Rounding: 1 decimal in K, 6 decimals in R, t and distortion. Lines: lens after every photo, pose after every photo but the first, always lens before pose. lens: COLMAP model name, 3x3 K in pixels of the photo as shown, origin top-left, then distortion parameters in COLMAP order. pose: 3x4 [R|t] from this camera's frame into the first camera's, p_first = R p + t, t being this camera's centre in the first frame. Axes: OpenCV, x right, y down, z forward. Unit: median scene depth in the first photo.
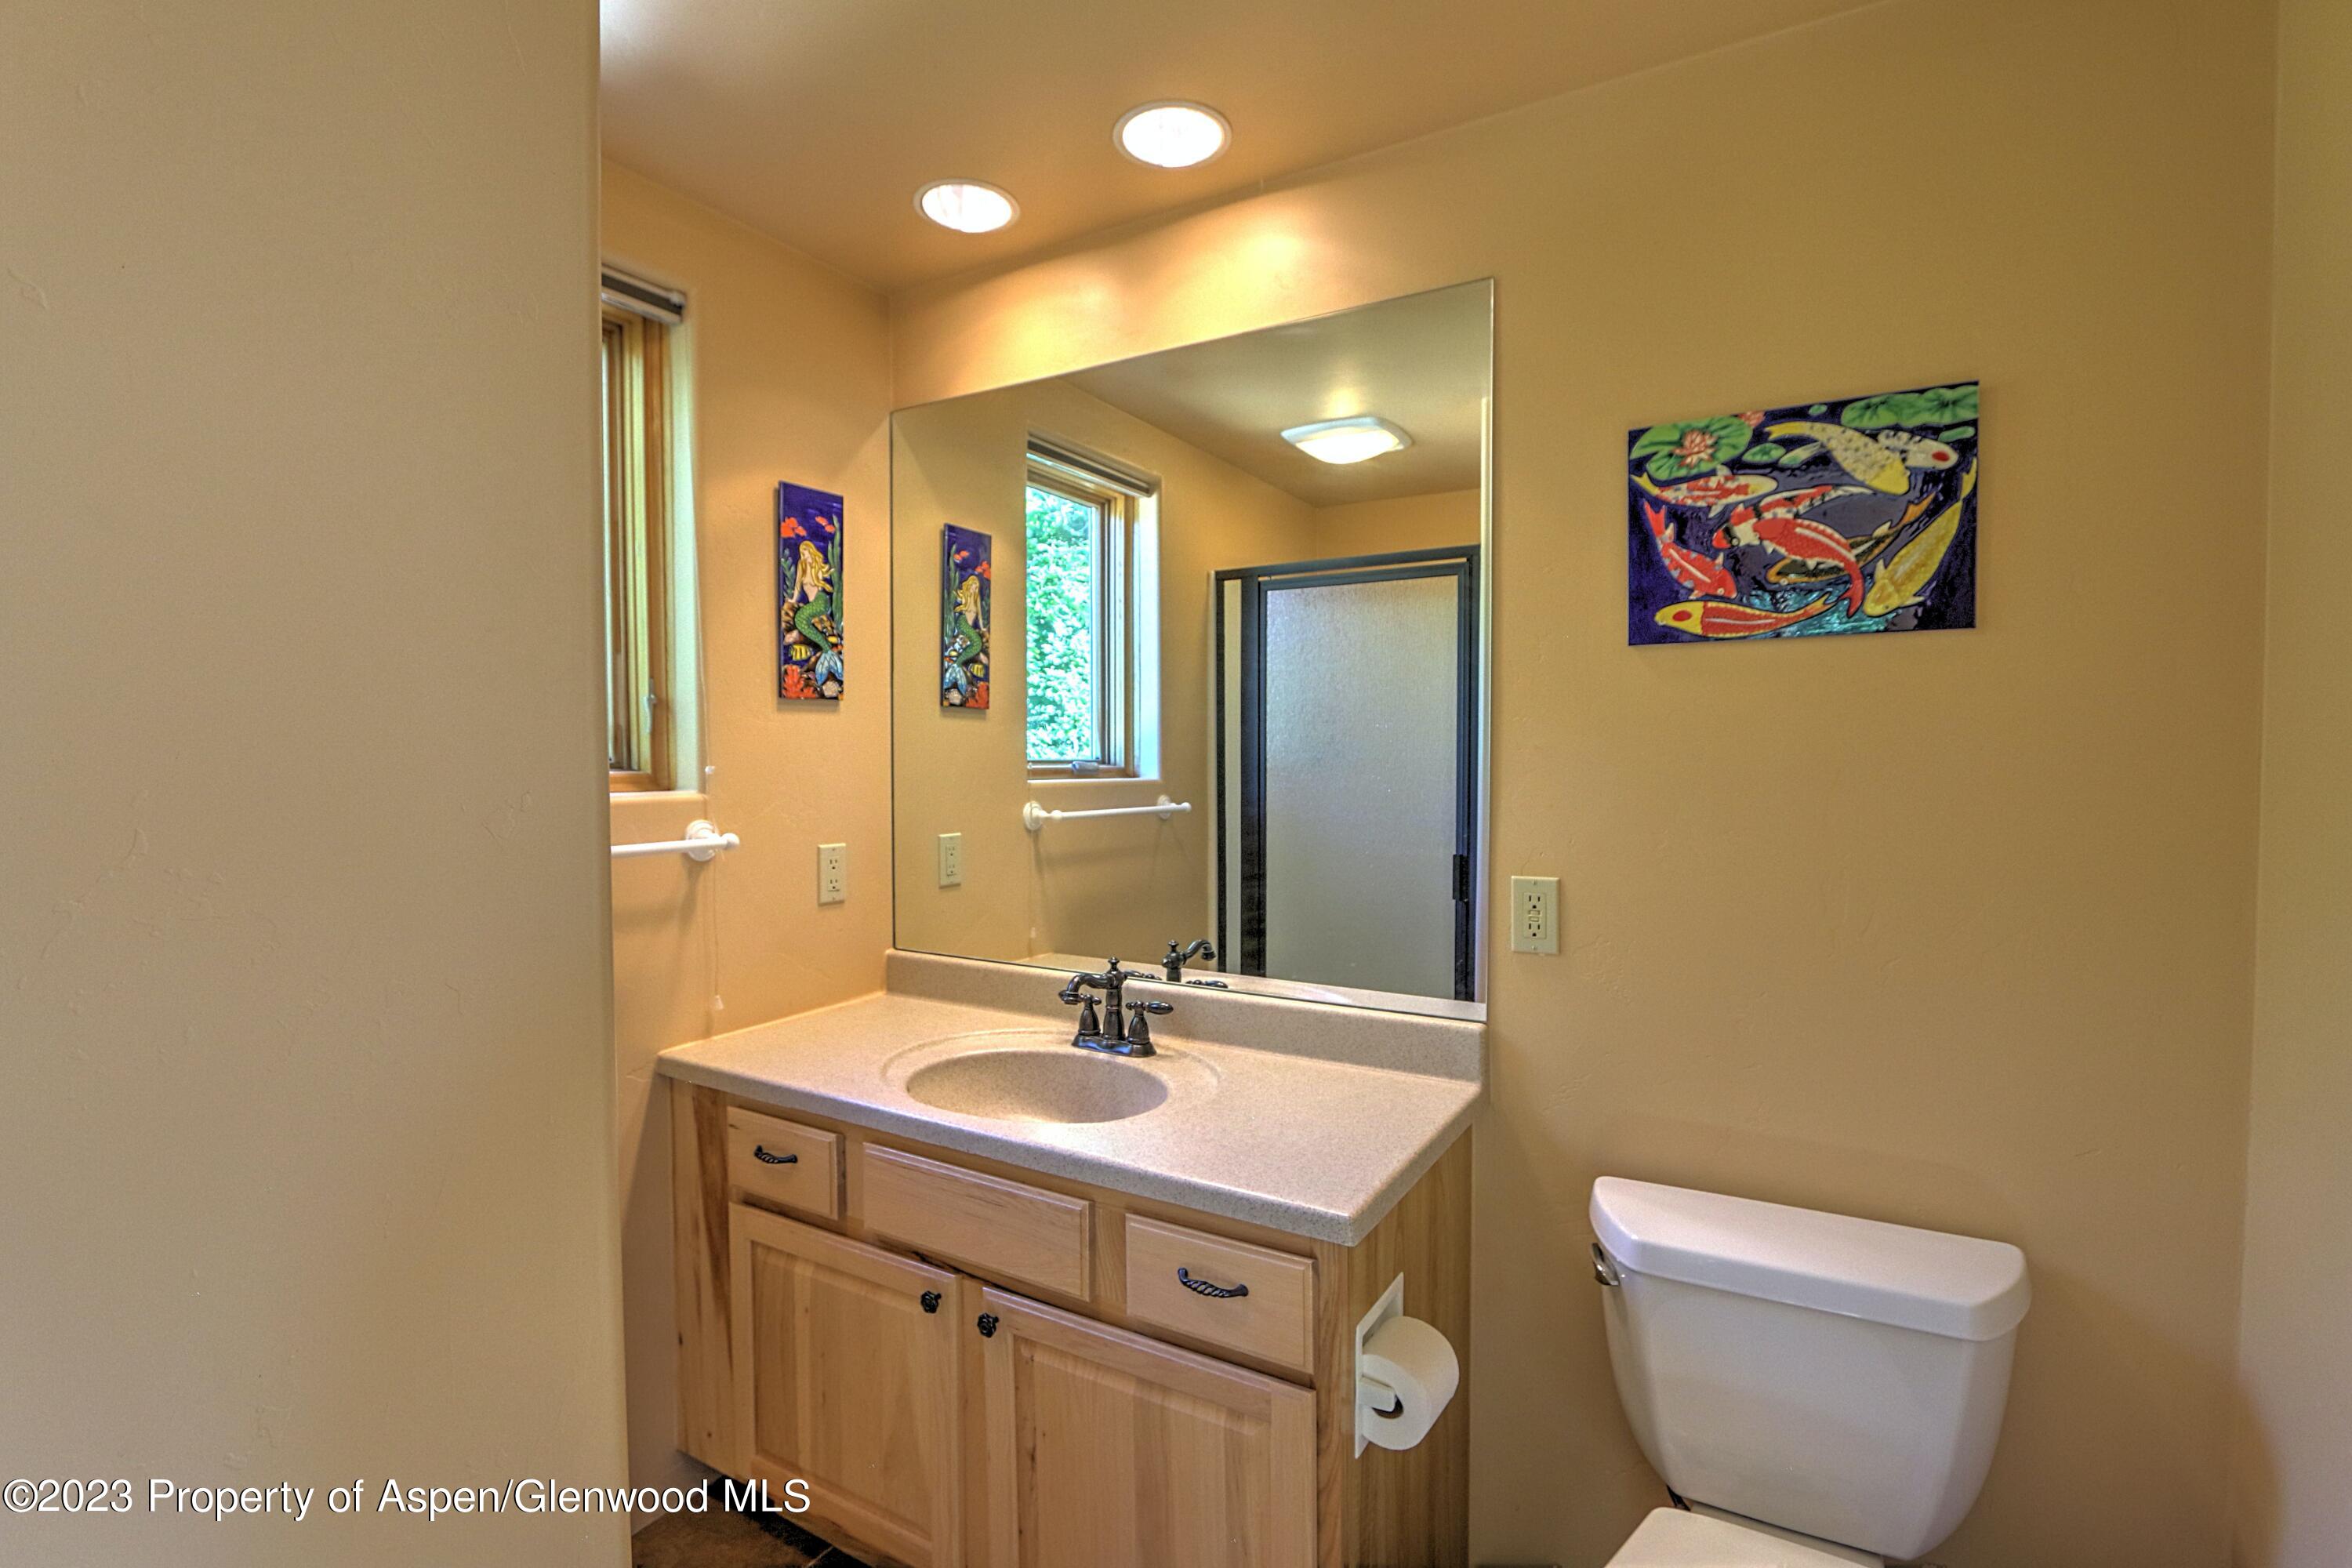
lens RADIAL K [[1094.3, 0, 1162.1], [0, 1094.3, 784.7], [0, 0, 1]] dist [-0.019334, 0.002207]
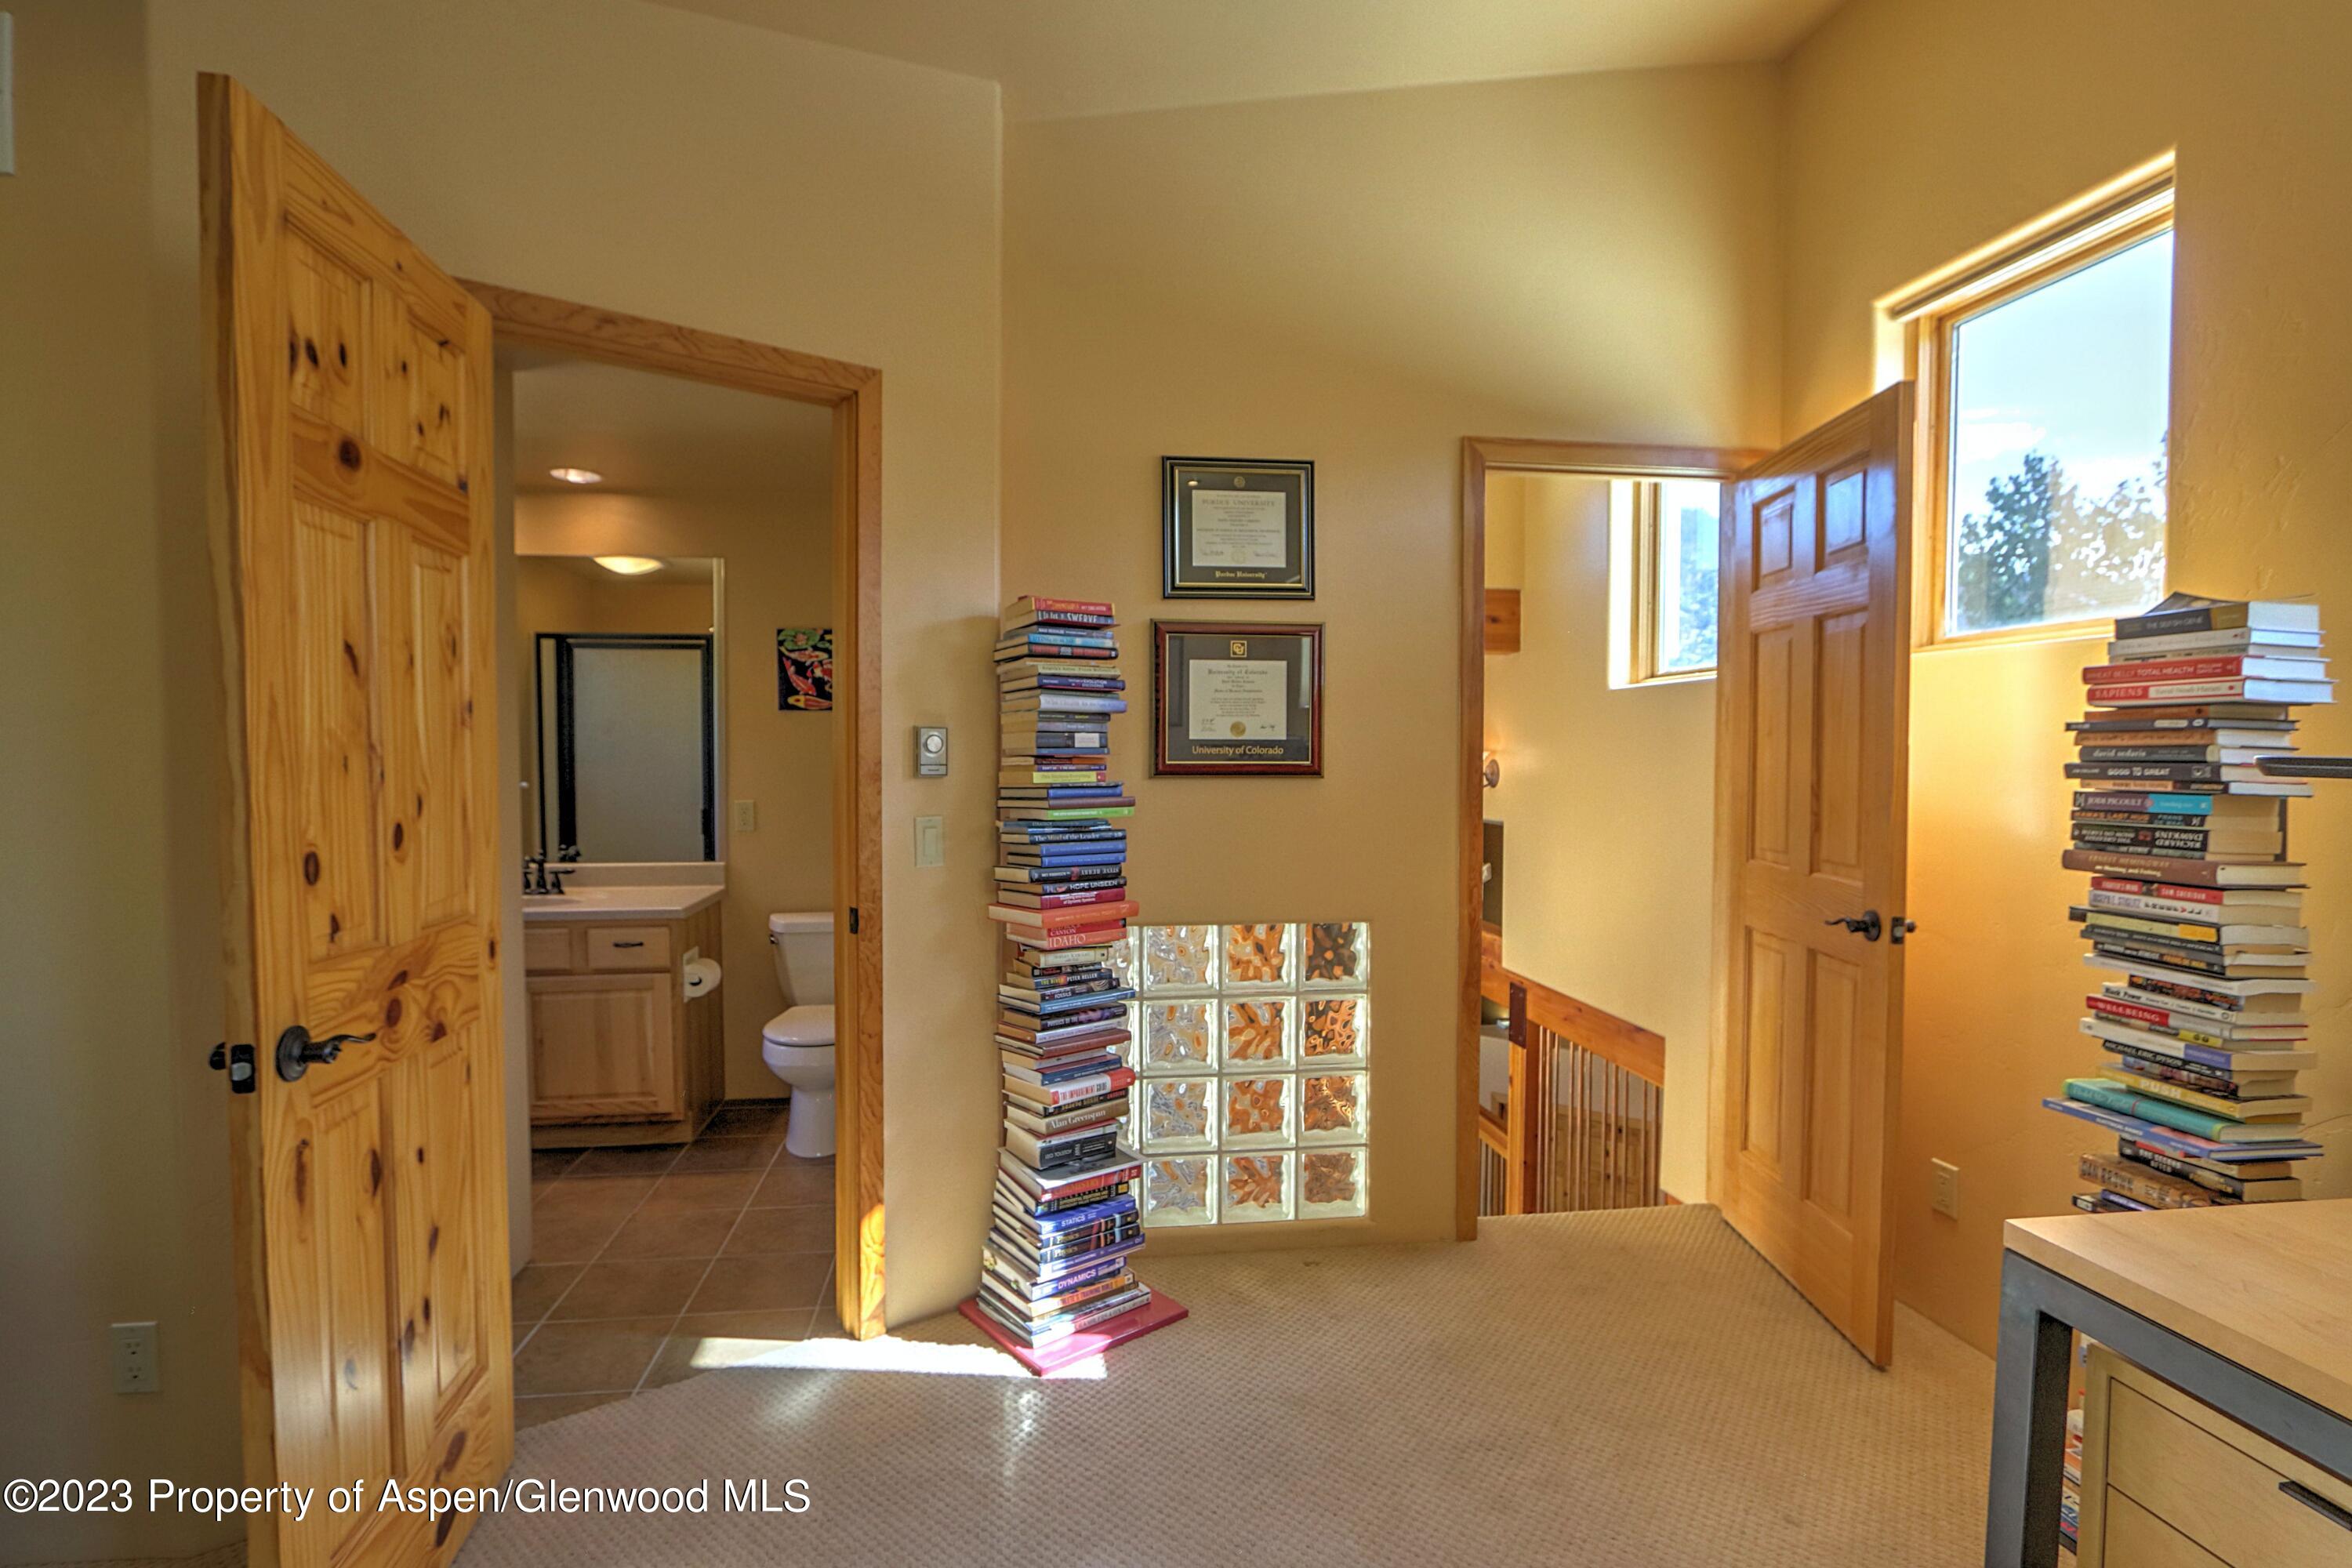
lens RADIAL K [[1094.3, 0, 1156.7], [0, 1094.3, 788.2], [0, 0, 1]] dist [-0.019334, 0.002207]
pose [[0.777627, -0.020837, 0.628380, -0.537549], [0.017199, 0.999782, 0.011870, 0.045990], [-0.628491, 0.001577, 0.777816, -1.667588]]
